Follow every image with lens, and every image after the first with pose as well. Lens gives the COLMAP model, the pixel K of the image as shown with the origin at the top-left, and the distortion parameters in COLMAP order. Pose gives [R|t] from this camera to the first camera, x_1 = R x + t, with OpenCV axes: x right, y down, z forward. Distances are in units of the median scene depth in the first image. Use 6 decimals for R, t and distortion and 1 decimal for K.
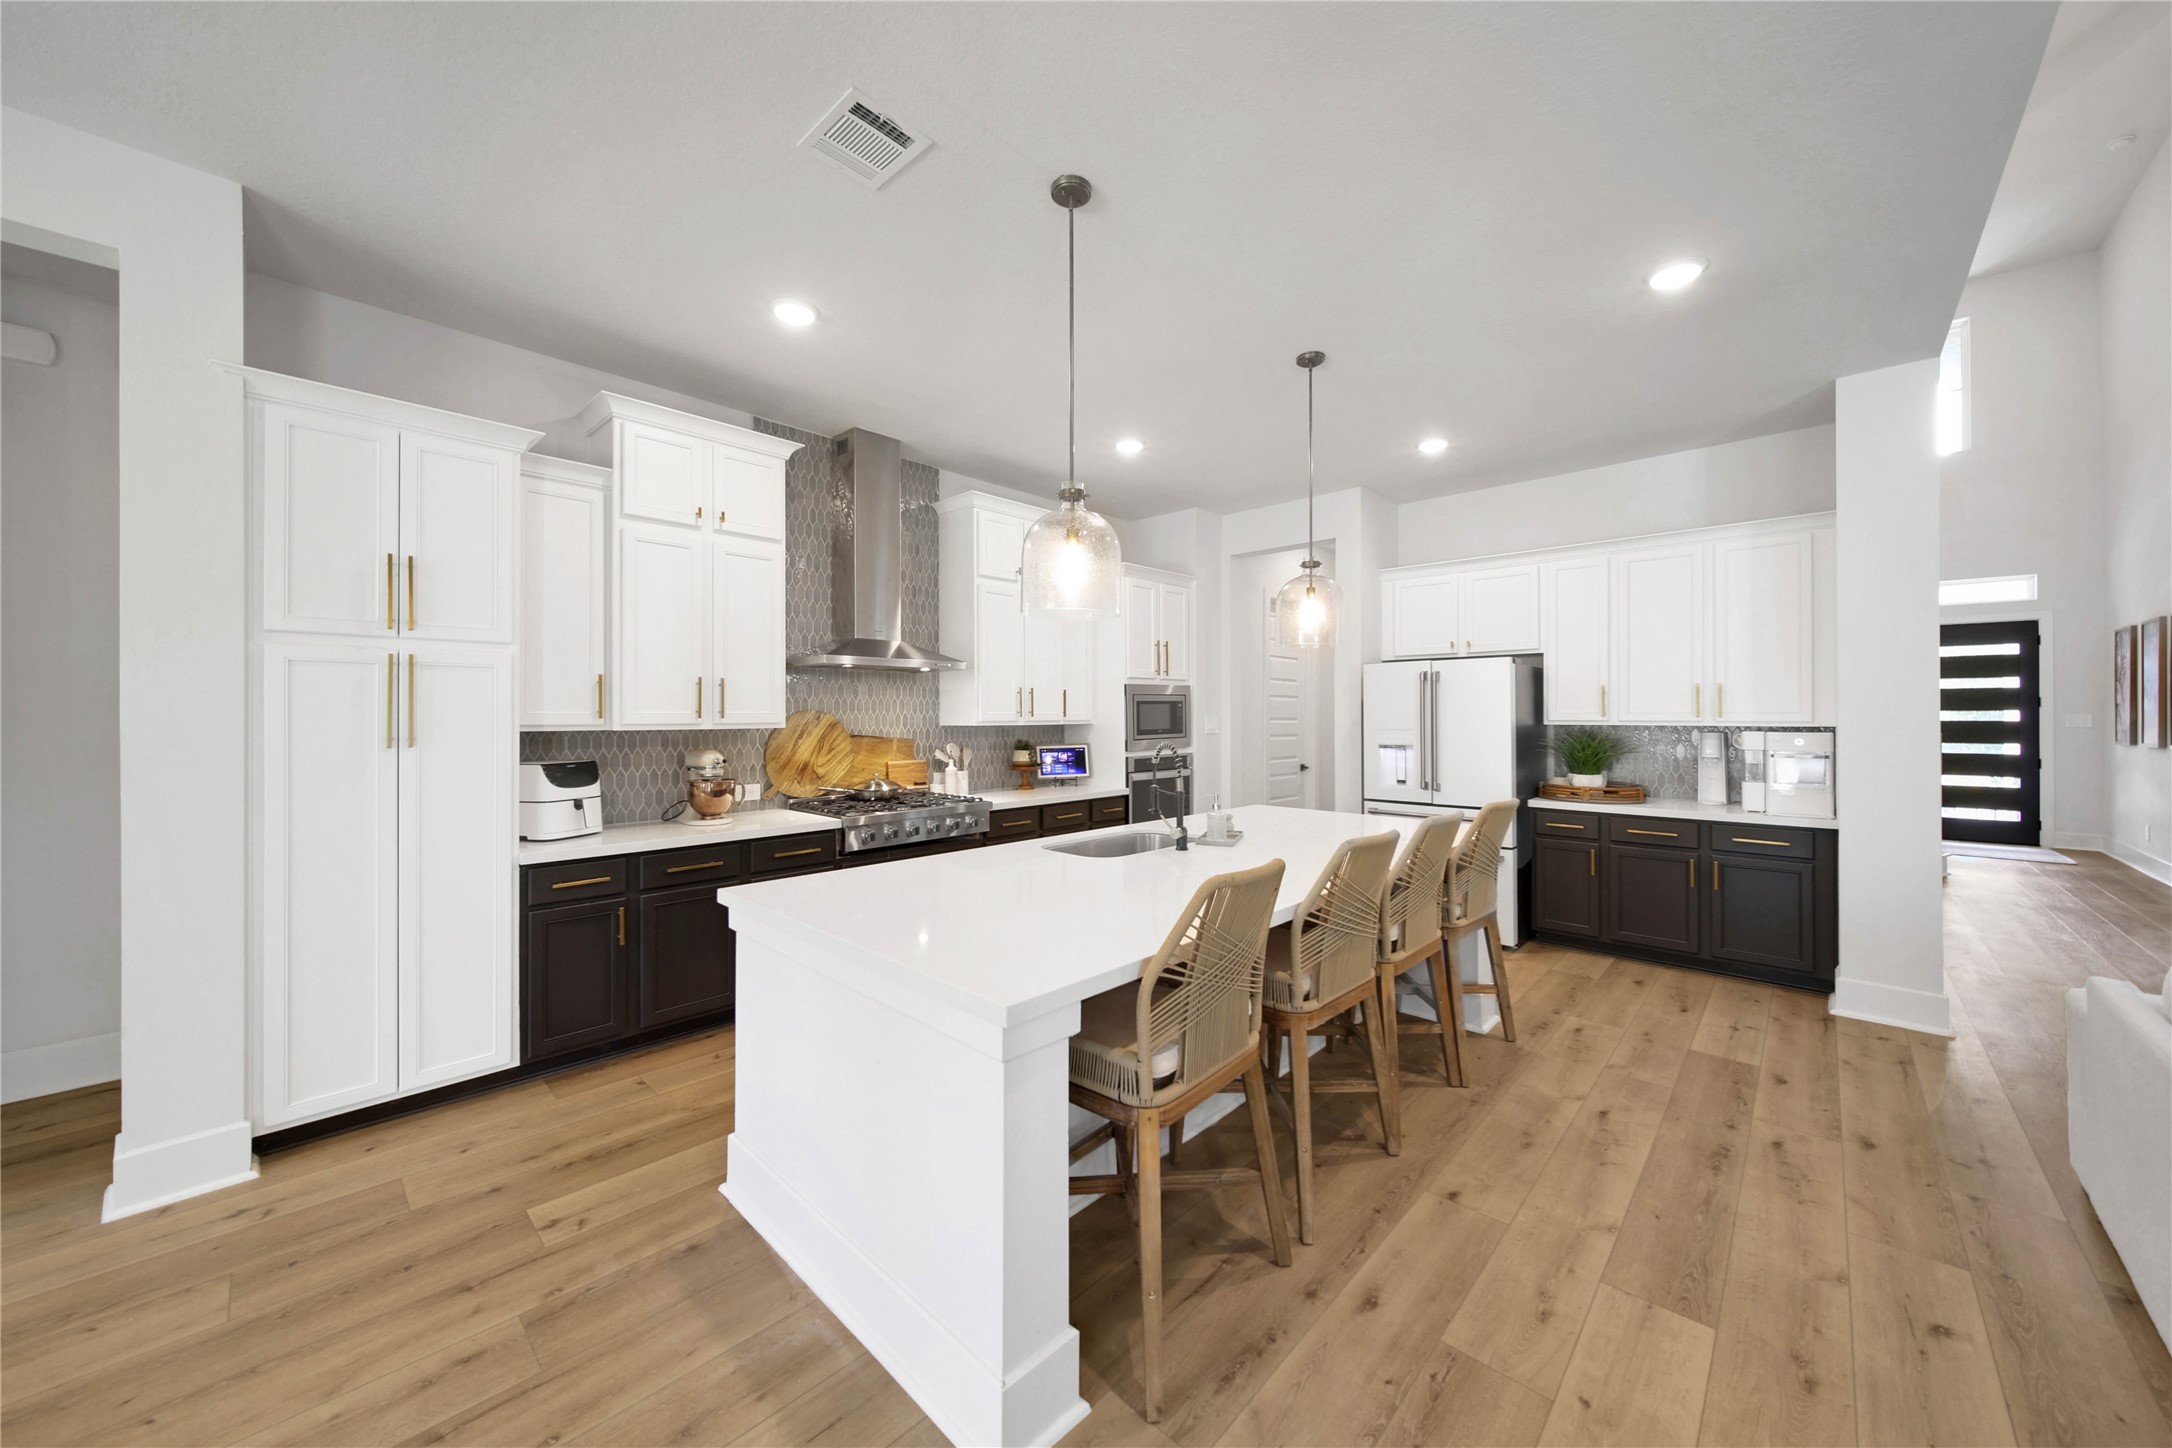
lens RADIAL K [[764.2, 0, 1086.6], [0, 764.2, 714.5], [0, 0, 1]] dist [-0.001397, -0.000097]
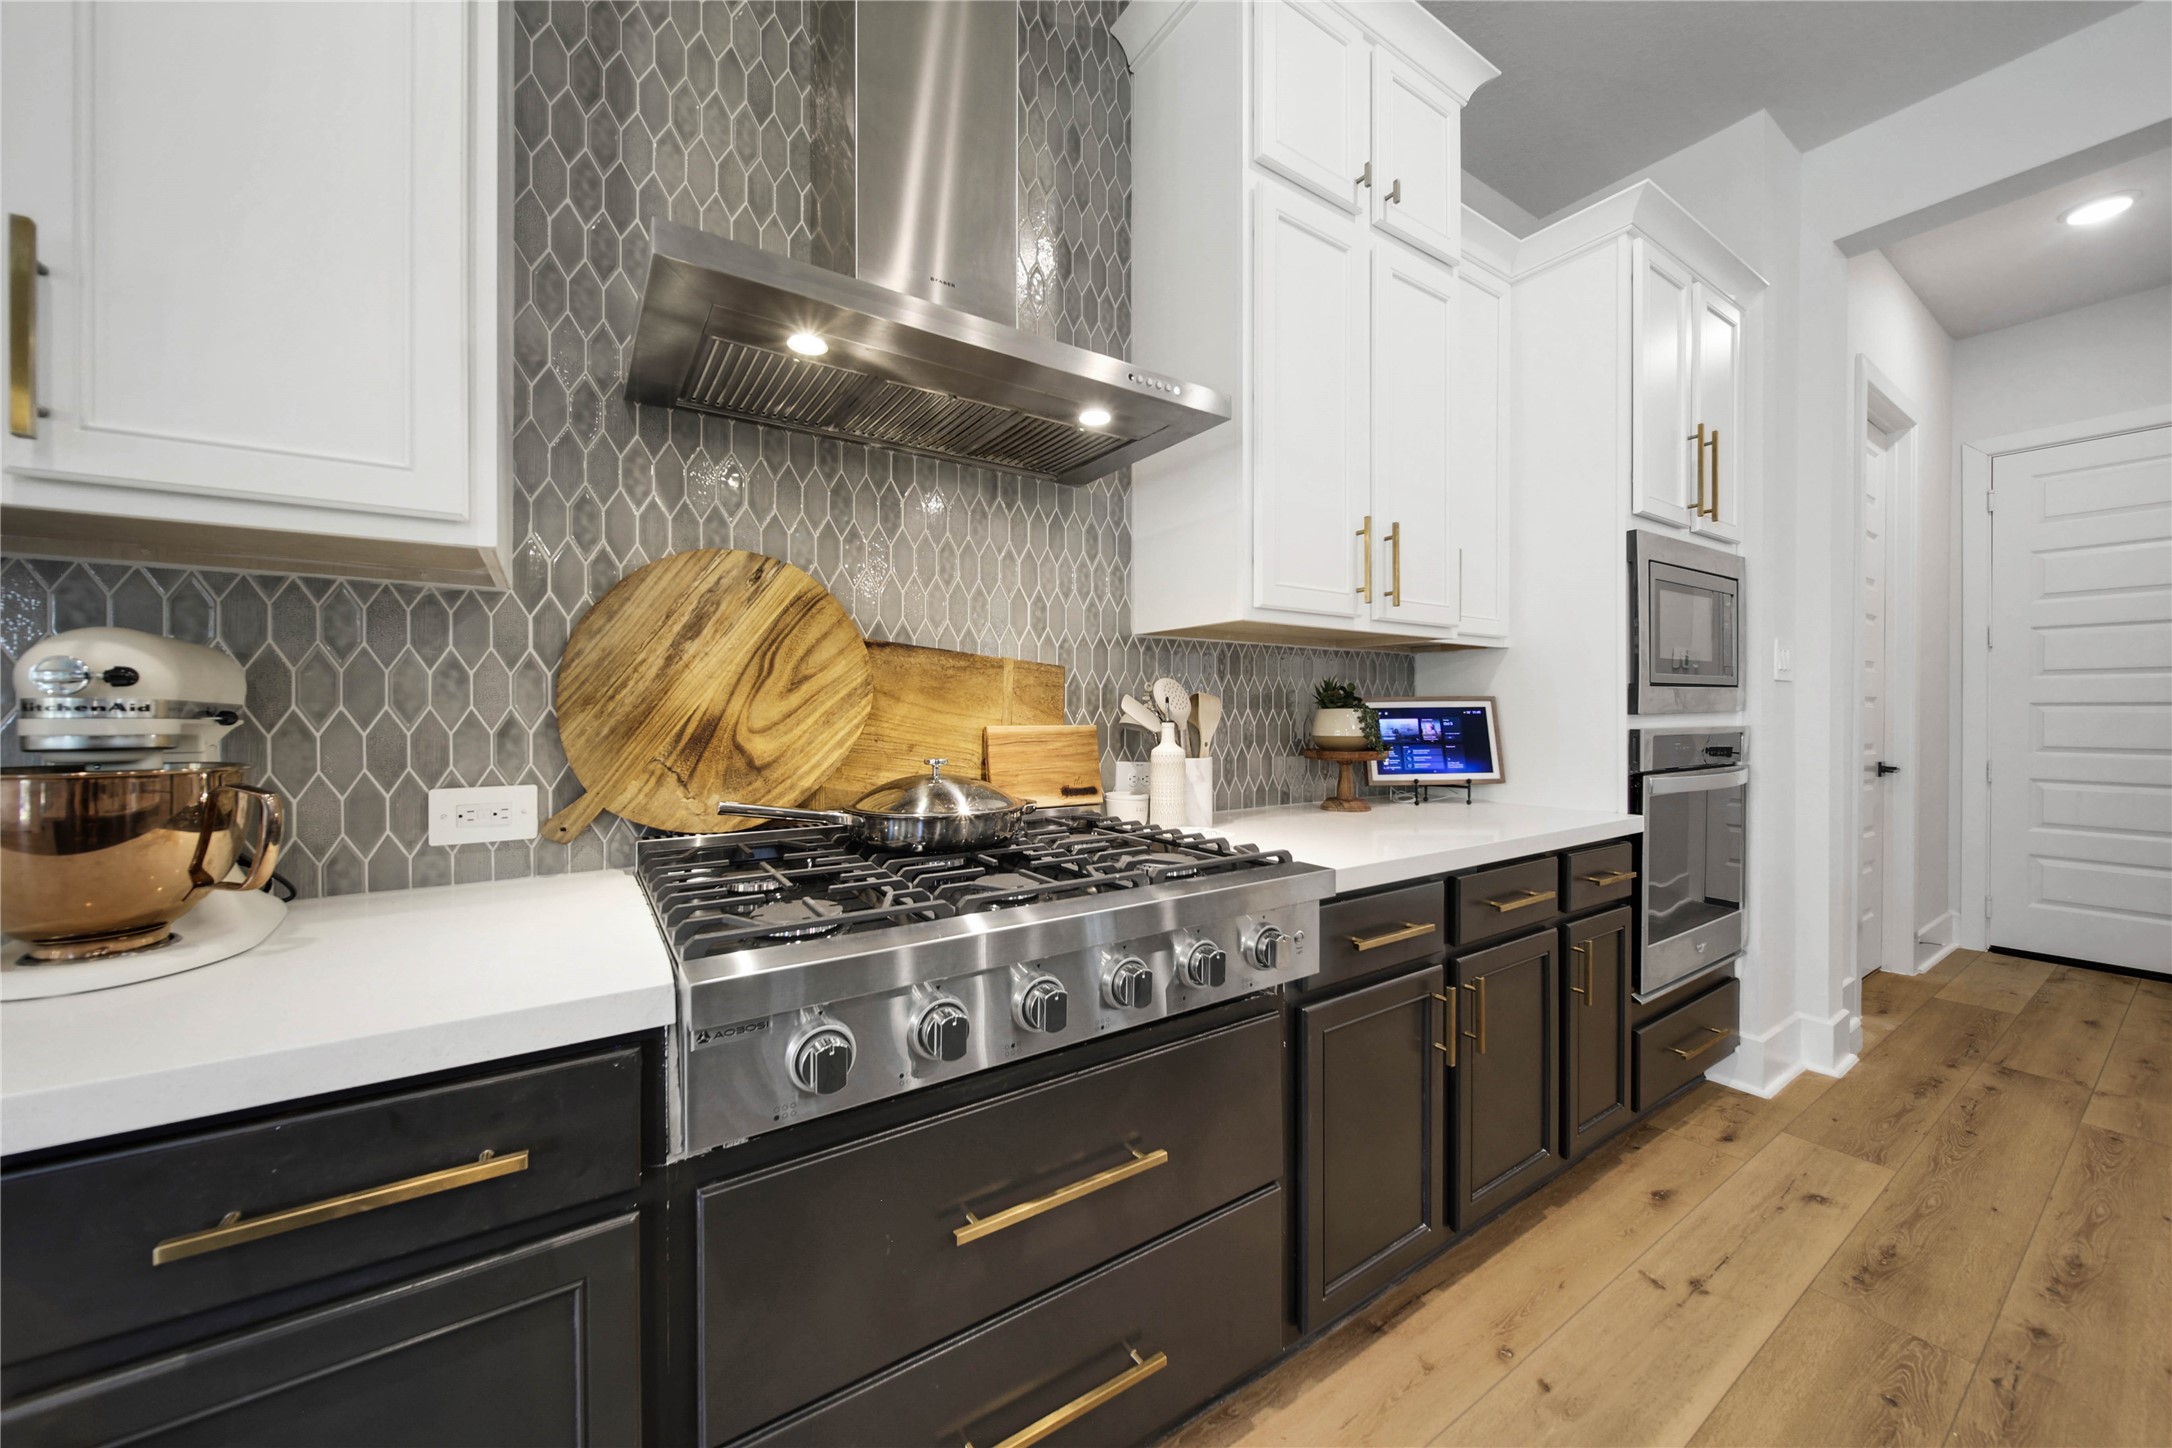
lens RADIAL K [[781.1, 0, 1079.6], [0, 781.1, 711.1], [0, 0, 1]] dist [-0.001796, -0.000154]
pose [[0.975530, 0.005378, -0.219800, -0.149234], [-0.004610, 0.999981, 0.004004, 0.055749], [0.219818, -0.002893, 0.975537, 0.698101]]
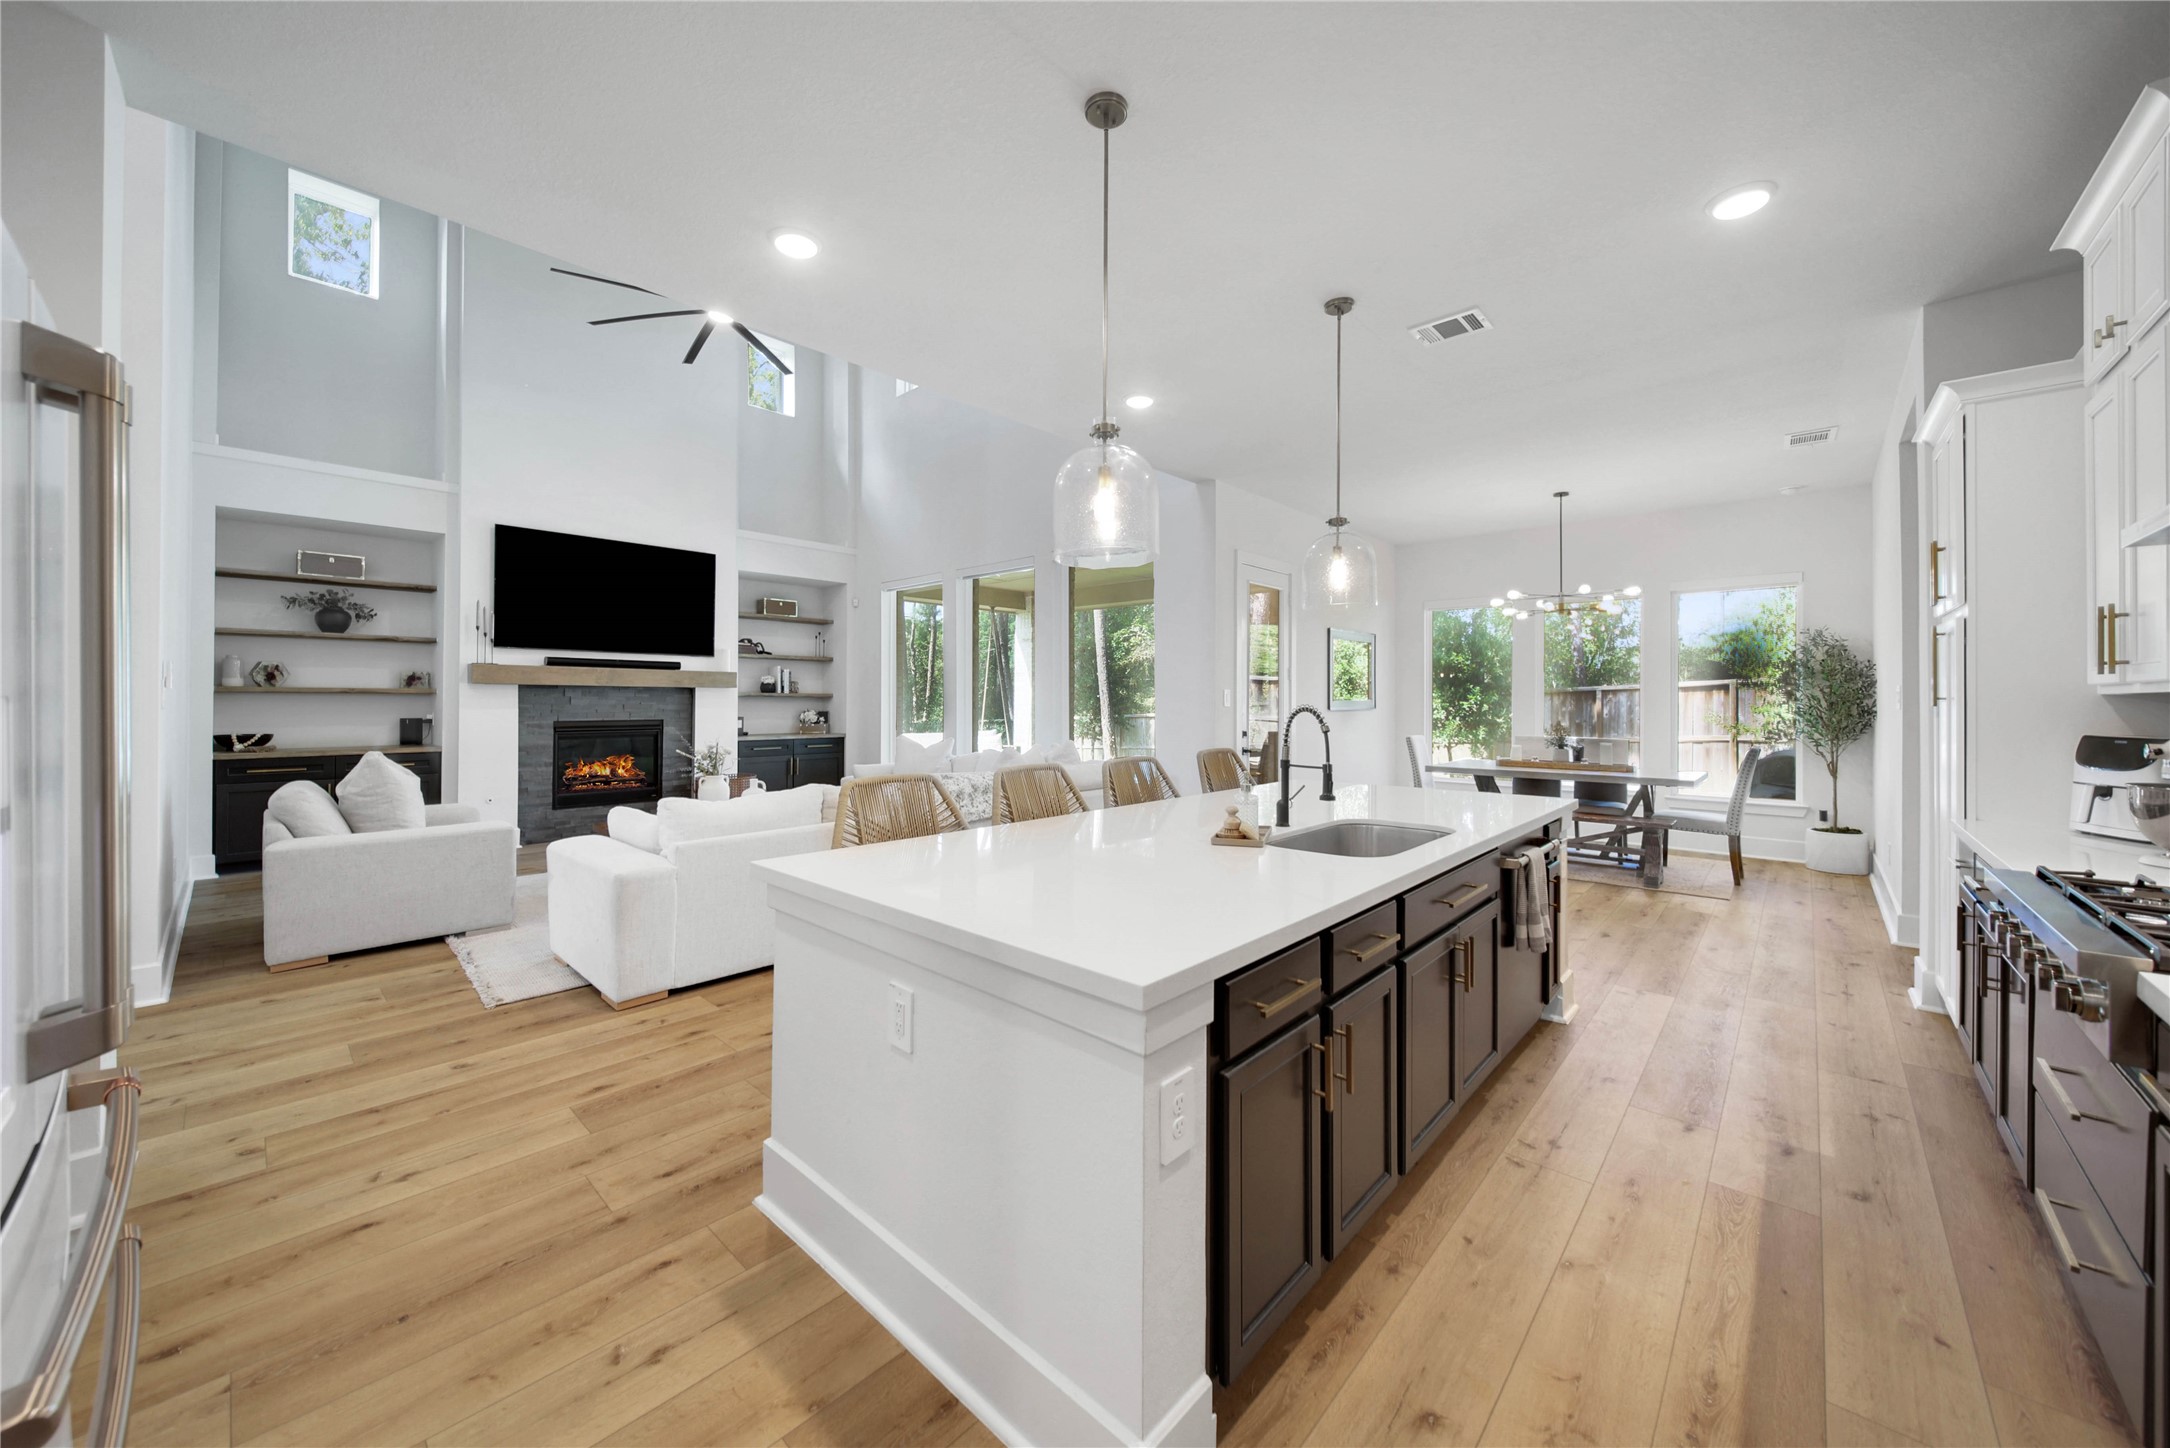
lens RADIAL K [[782.8, 0, 1072.5], [0, 782.8, 707.2], [0, 0, 1]] dist [-0.001850, -0.000247]
pose [[-0.999949, -0.002808, -0.009671, 0.249225], [-0.002894, 0.999956, 0.008893, 0.020626], [0.009645, 0.008920, -0.999914, 1.264985]]
